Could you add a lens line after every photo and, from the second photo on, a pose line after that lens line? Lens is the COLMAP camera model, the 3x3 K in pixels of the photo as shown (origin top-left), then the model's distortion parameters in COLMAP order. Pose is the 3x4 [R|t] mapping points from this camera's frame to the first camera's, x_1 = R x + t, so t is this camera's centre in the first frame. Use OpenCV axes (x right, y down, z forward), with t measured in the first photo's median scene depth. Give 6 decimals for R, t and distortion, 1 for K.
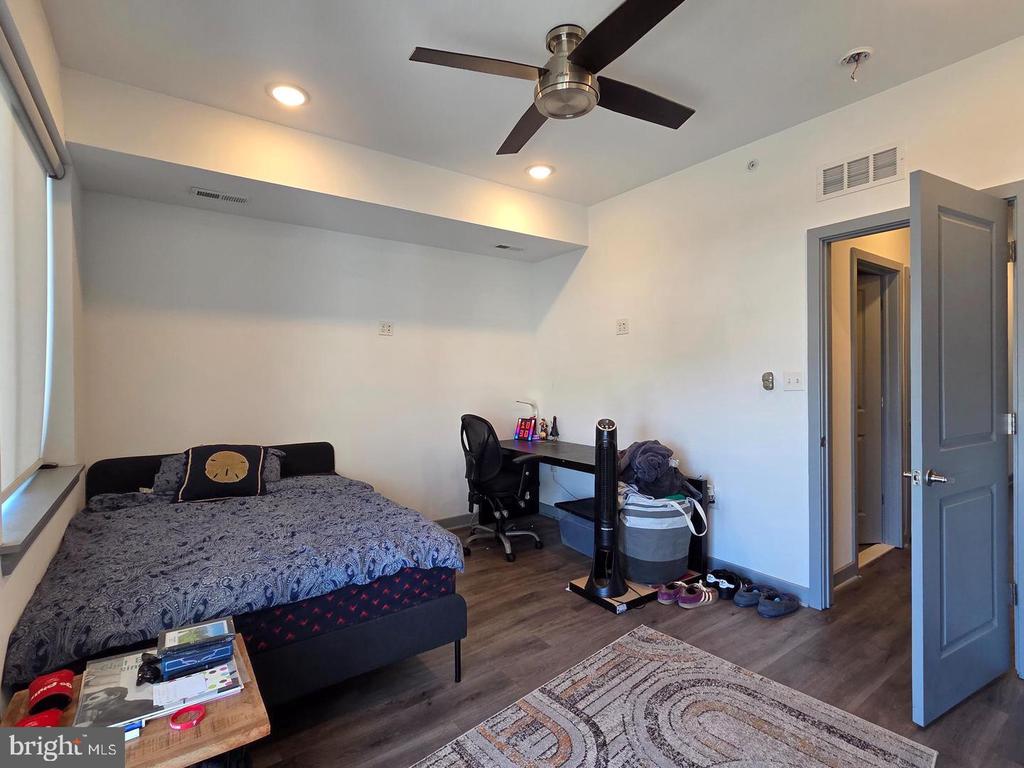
lens RADIAL K [[498.1, 0, 518.0], [0, 498.1, 381.6], [0, 0, 1]] dist [-0.002057, -0.000611]
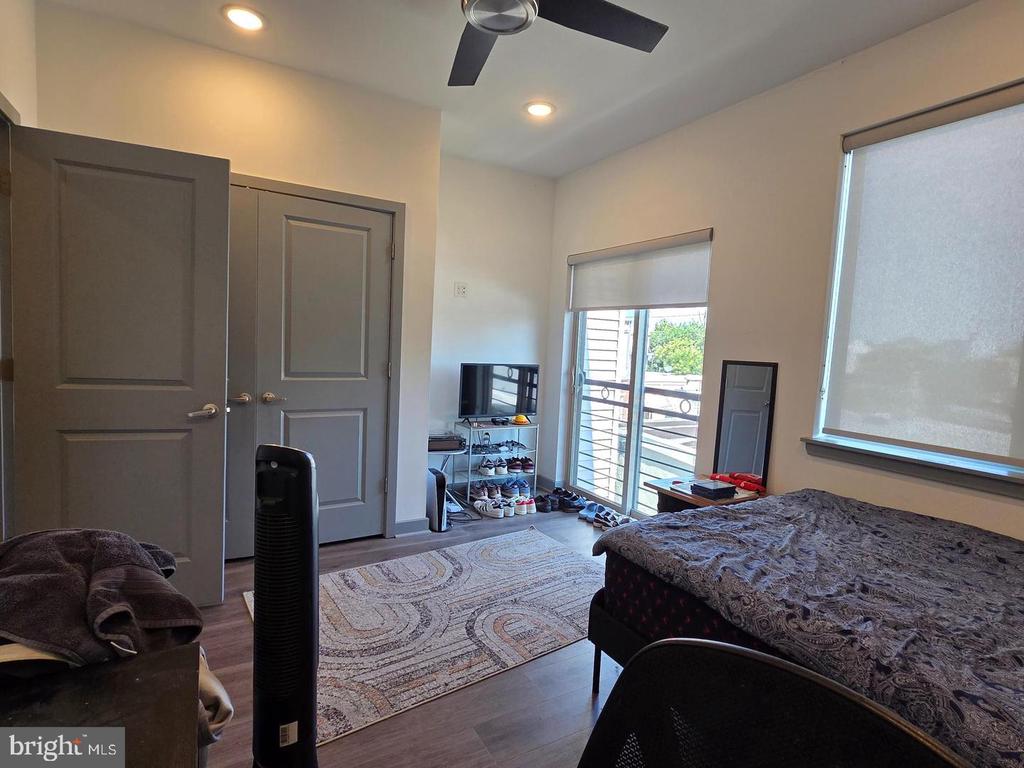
lens RADIAL K [[528.2, 0, 512.7], [0, 528.2, 381.6], [0, 0, 1]] dist [0.002994, -0.000569]
pose [[-0.993037, -0.047545, 0.107782, -0.052766], [-0.039101, 0.996096, 0.079146, -0.010769], [-0.111124, 0.074381, -0.991019, 2.008221]]
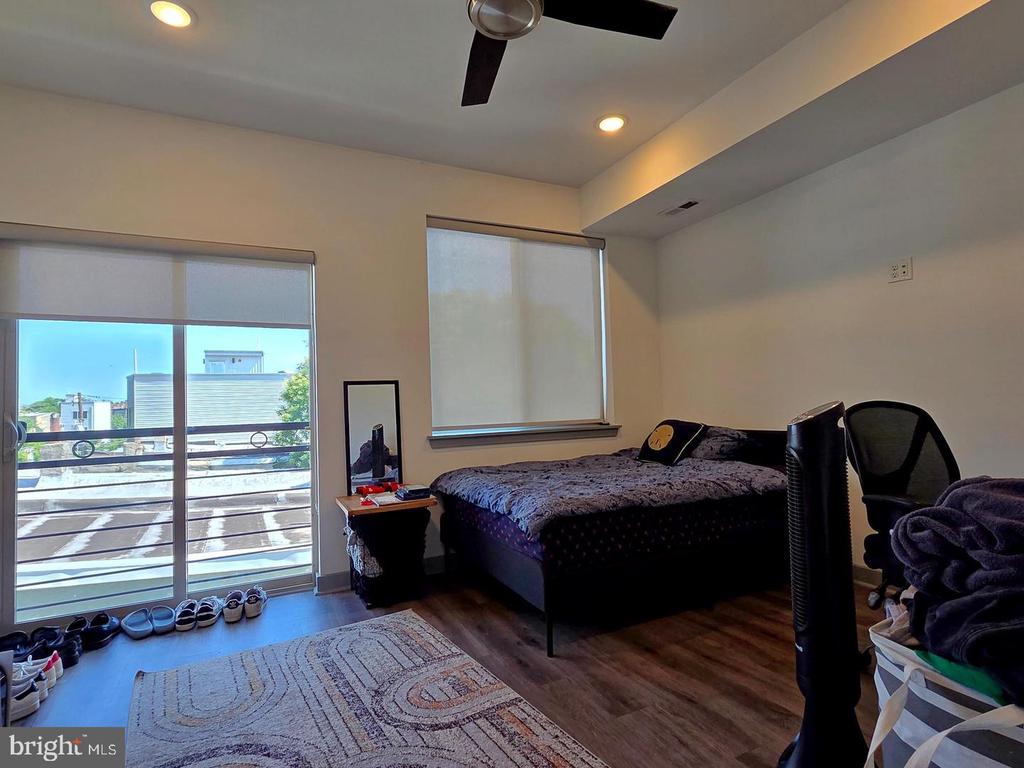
lens RADIAL K [[528.2, 0, 512.7], [0, 528.2, 381.6], [0, 0, 1]] dist [0.002994, -0.000569]
pose [[-0.170409, -0.027771, -0.984982, 0.997264], [0.028855, 0.999033, -0.033159, 0.094277], [0.984951, -0.034072, -0.169443, 1.188398]]
